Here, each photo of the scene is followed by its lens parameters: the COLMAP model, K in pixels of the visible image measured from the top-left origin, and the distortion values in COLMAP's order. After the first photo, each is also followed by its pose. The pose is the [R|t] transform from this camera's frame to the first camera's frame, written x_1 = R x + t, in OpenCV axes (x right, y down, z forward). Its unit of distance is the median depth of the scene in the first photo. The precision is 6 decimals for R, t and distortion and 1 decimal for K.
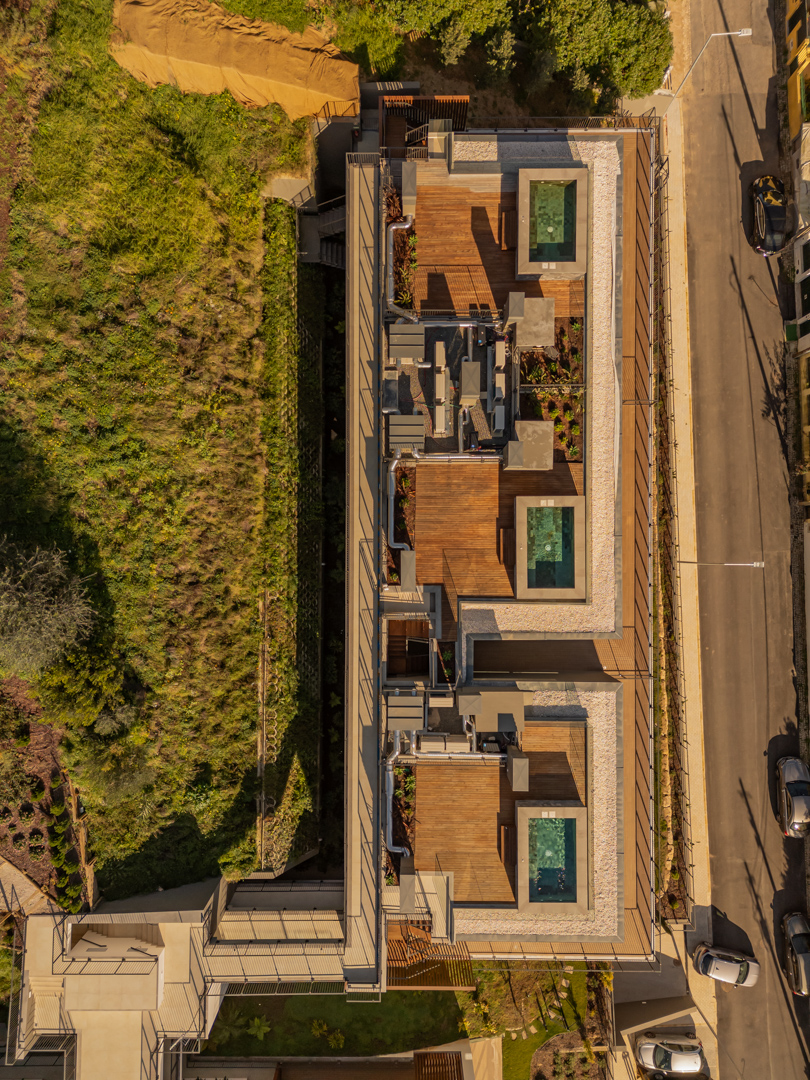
lens RADIAL K [[766.3, 0, 404.8], [0, 766.3, 539.2], [0, 0, 1]] dist [0.047683, 0.000057]
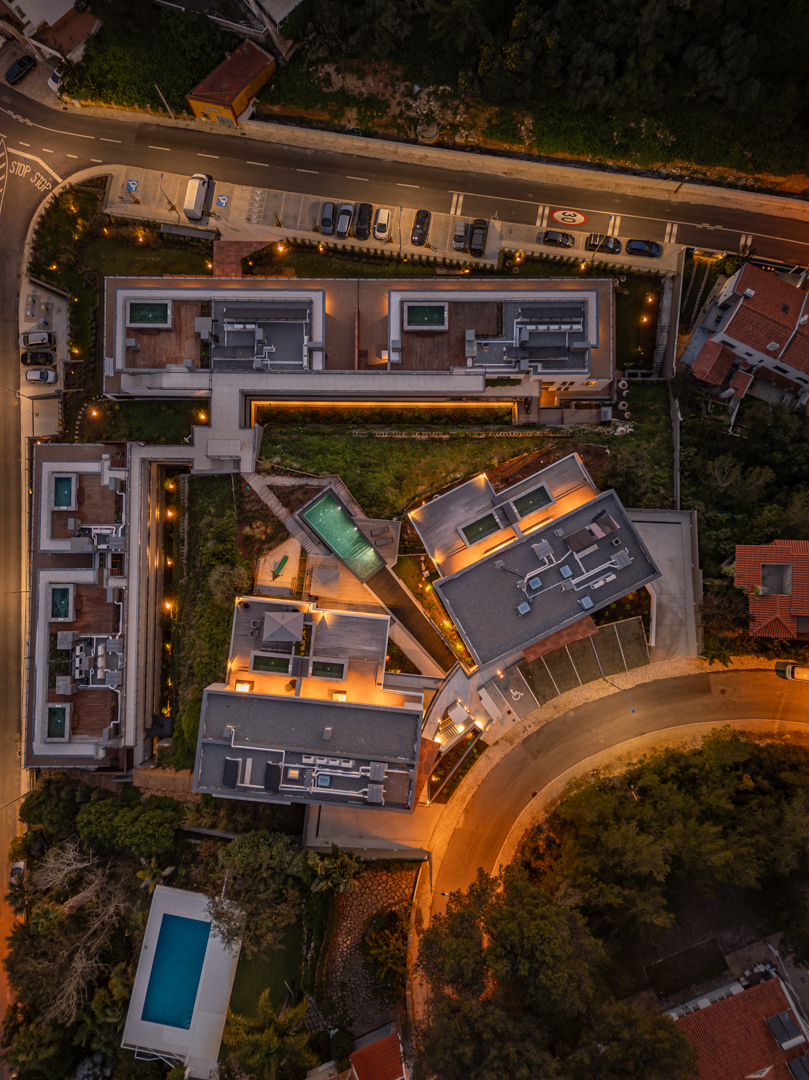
lens RADIAL K [[766.3, 0, 404.7], [0, 766.3, 538.9], [0, 0, 1]] dist [0.047683, 0.000057]
pose [[-0.999817, 0.003802, -0.018735, -0.986378], [-0.005172, -0.997273, 0.073618, 0.029384], [-0.018404, 0.073702, 0.997111, -1.793214]]
